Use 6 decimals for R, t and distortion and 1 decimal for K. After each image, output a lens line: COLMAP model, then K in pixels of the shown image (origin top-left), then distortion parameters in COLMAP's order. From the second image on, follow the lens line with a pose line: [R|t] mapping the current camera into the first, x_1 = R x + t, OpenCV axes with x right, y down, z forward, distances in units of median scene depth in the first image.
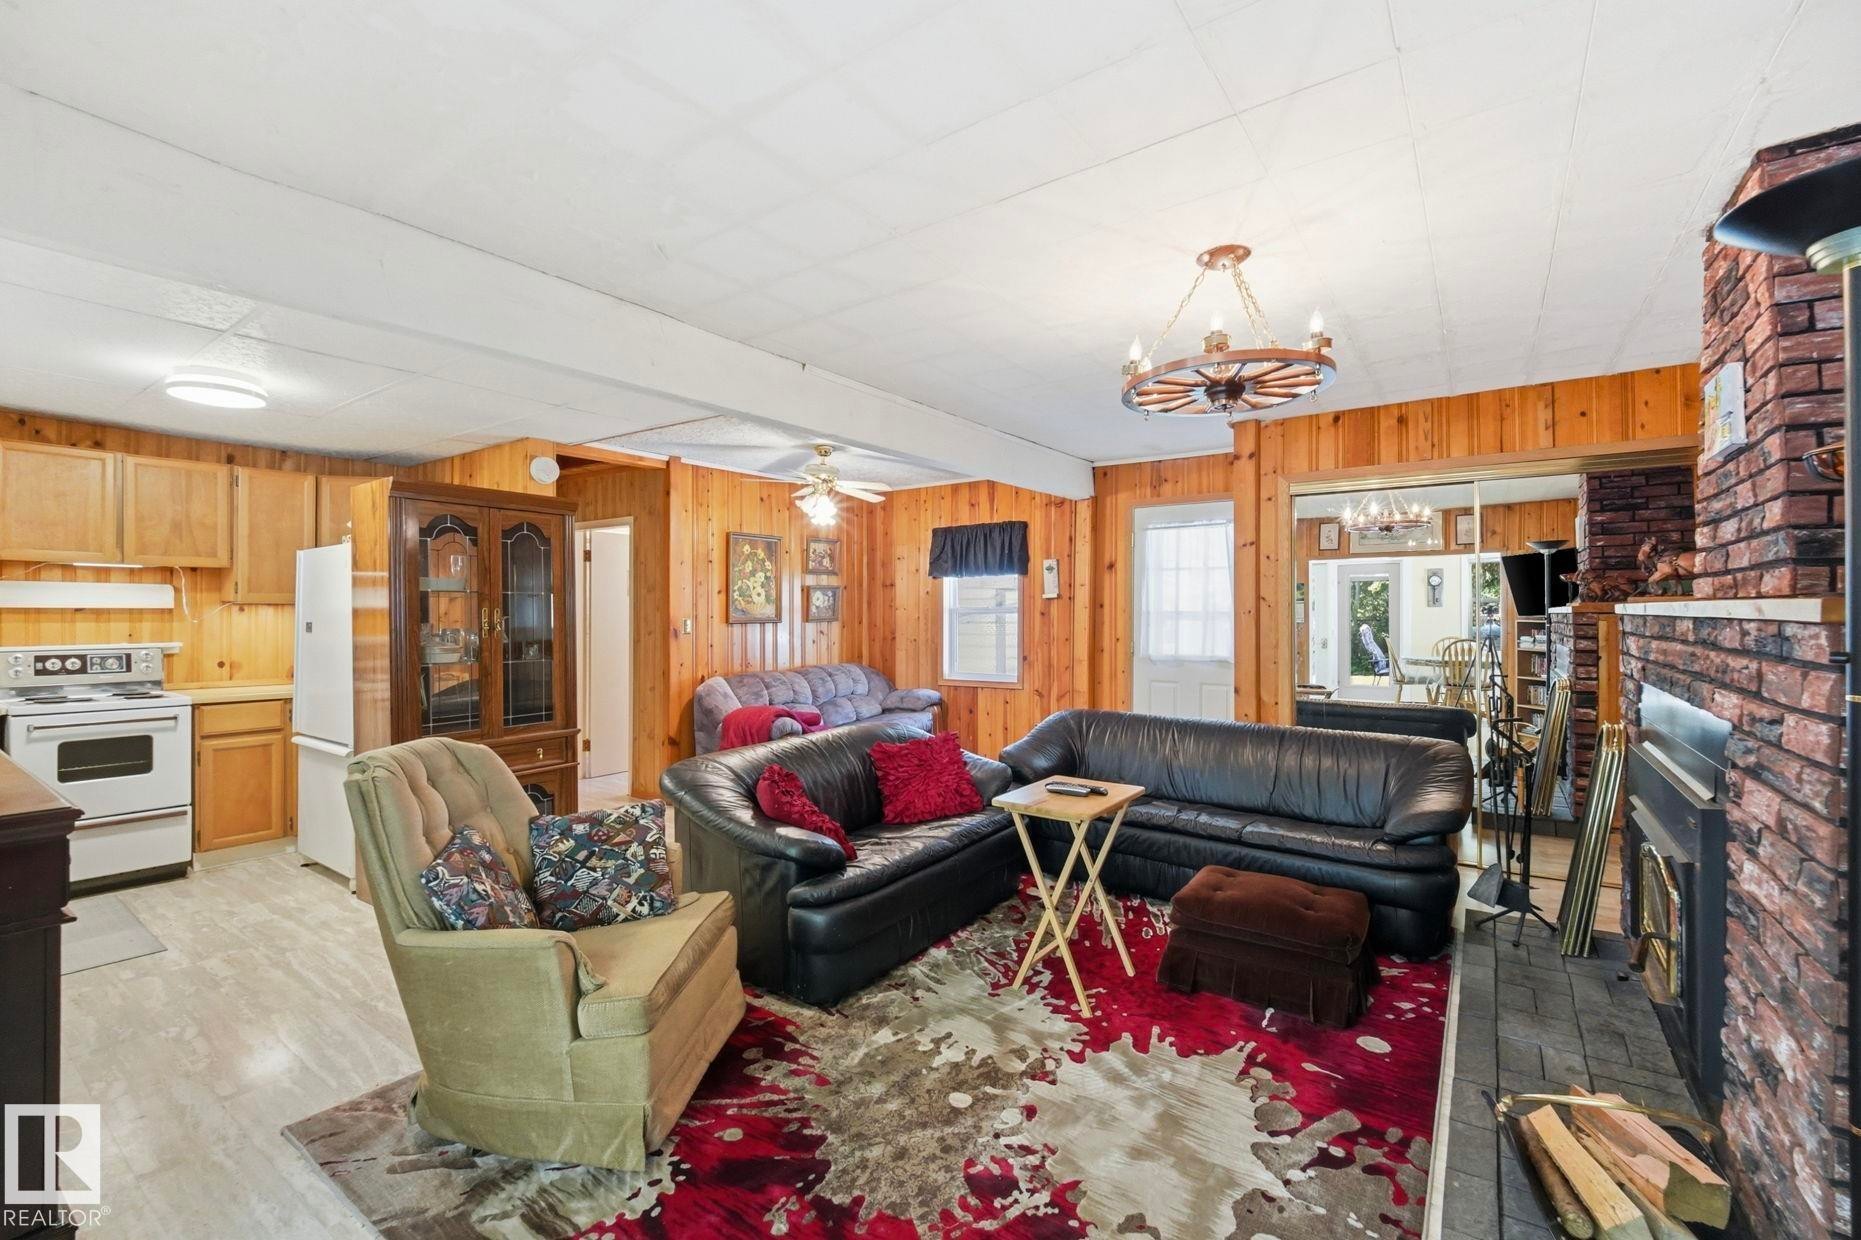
lens RADIAL K [[825.5, 0, 929.3], [0, 825.5, 615.5], [0, 0, 1]] dist [0.003959, 0.000484]
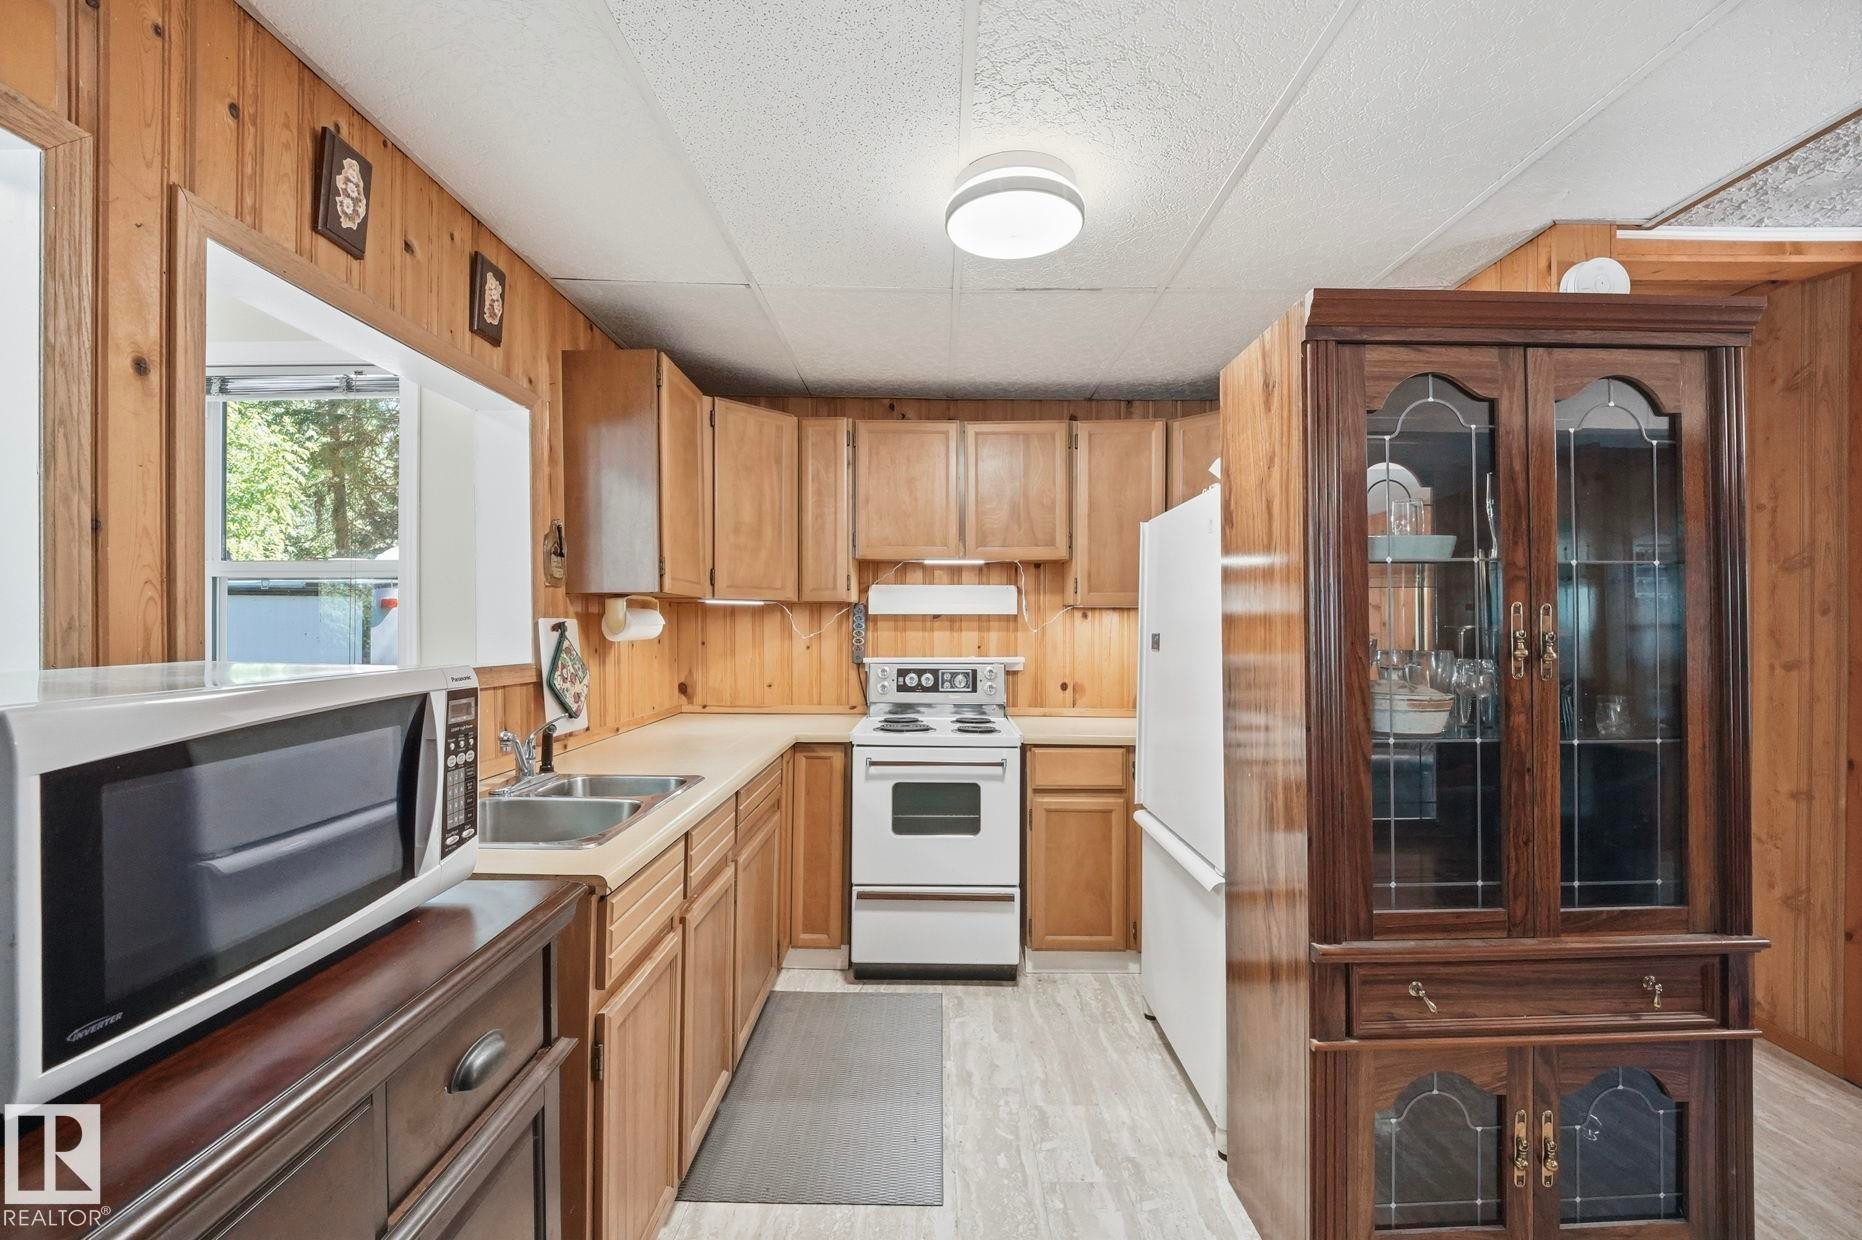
lens RADIAL K [[774.8, 0, 931.0], [0, 774.8, 620.0], [0, 0, 1]] dist [0.013453, -0.018003]
pose [[0.588510, -0.004097, -0.808479, -0.365711], [-0.003440, 0.999965, -0.007571, 0.002772], [0.808482, 0.007237, 0.588476, 0.505617]]
